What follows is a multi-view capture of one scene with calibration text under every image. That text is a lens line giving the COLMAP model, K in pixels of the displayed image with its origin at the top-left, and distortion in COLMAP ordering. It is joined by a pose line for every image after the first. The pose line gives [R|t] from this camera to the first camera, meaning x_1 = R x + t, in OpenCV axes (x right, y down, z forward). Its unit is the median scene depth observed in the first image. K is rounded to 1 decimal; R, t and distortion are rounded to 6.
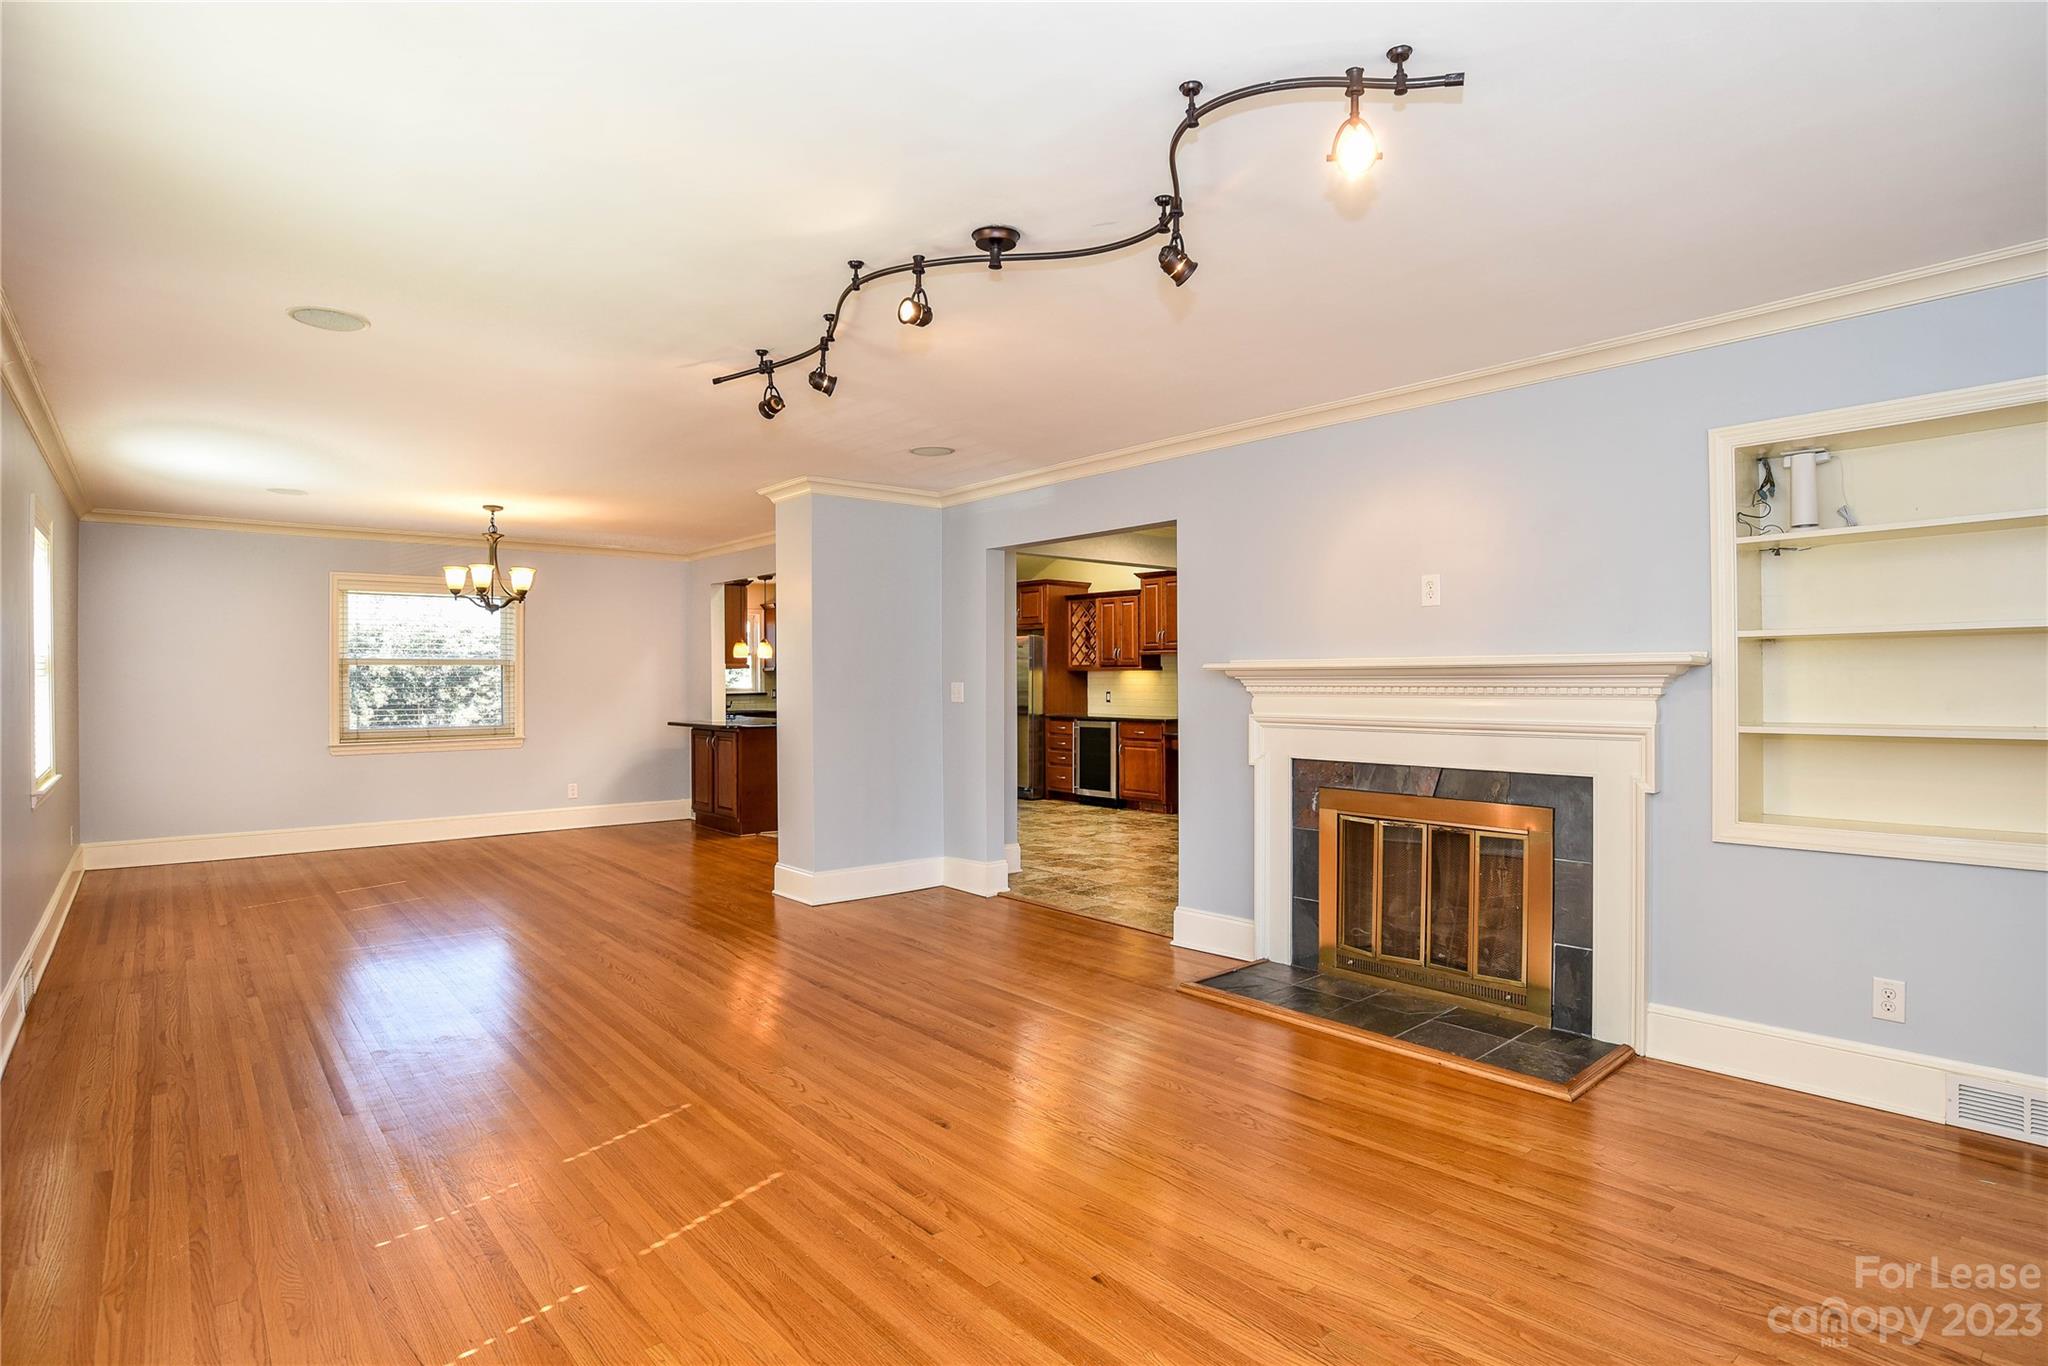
lens RADIAL K [[1049.6, 0, 1035.2], [0, 1049.6, 685.3], [0, 0, 1]] dist [-0.067024, 0.021894]
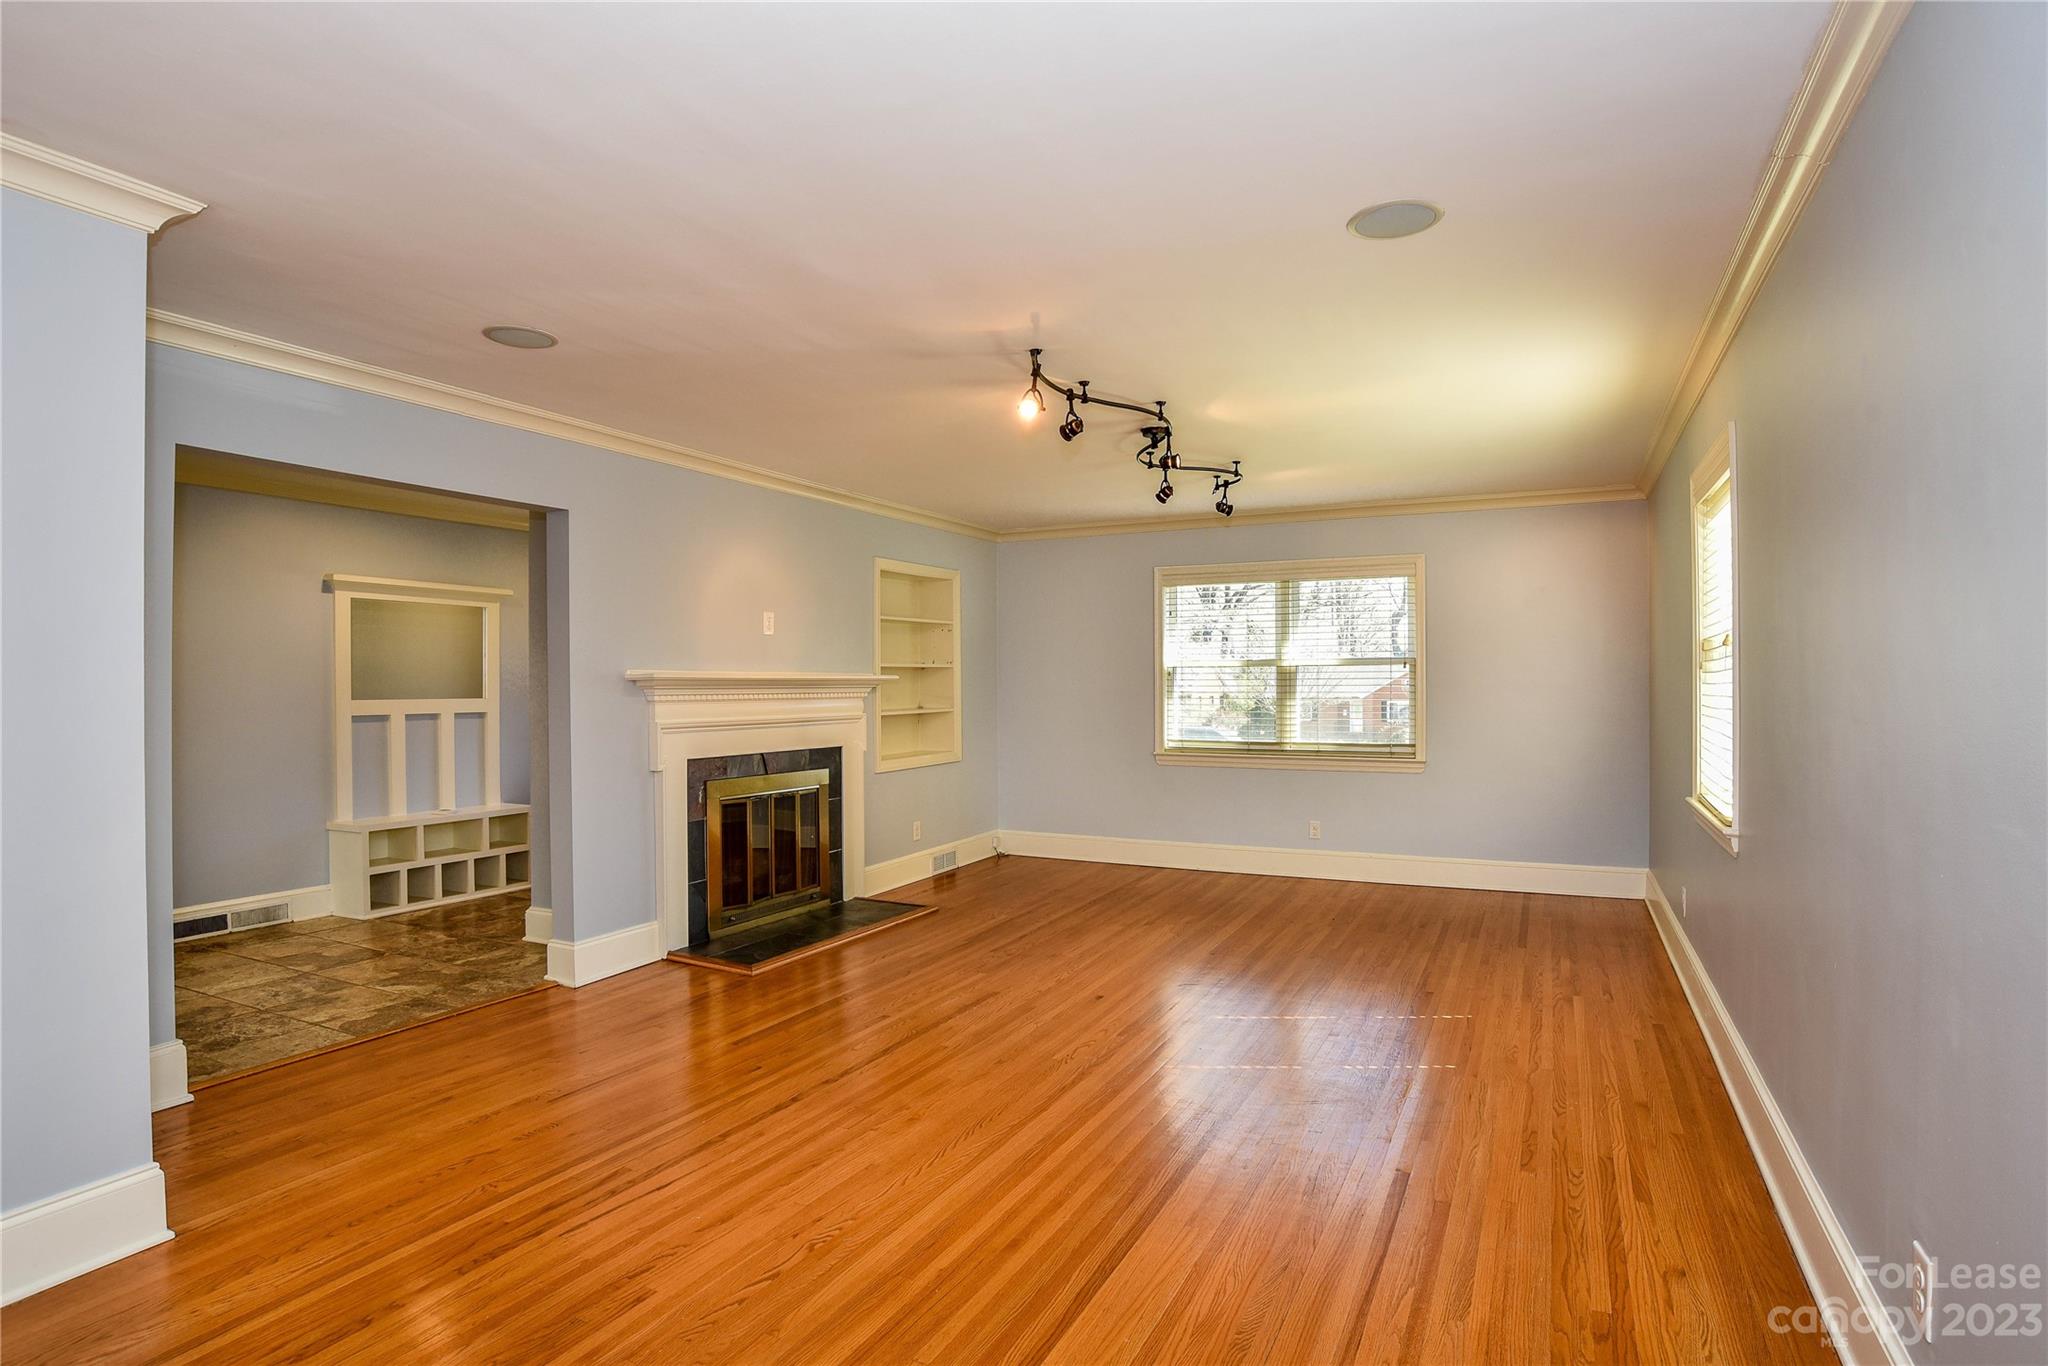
lens RADIAL K [[1064.6, 0, 1019.9], [0, 1064.6, 688.9], [0, 0, 1]] dist [-0.069895, 0.026245]
pose [[-0.382168, 0.005963, 0.924074, -1.092850], [0.012164, 0.999925, -0.001422, 0.001511], [-0.924013, 0.010697, -0.382211, 1.298585]]
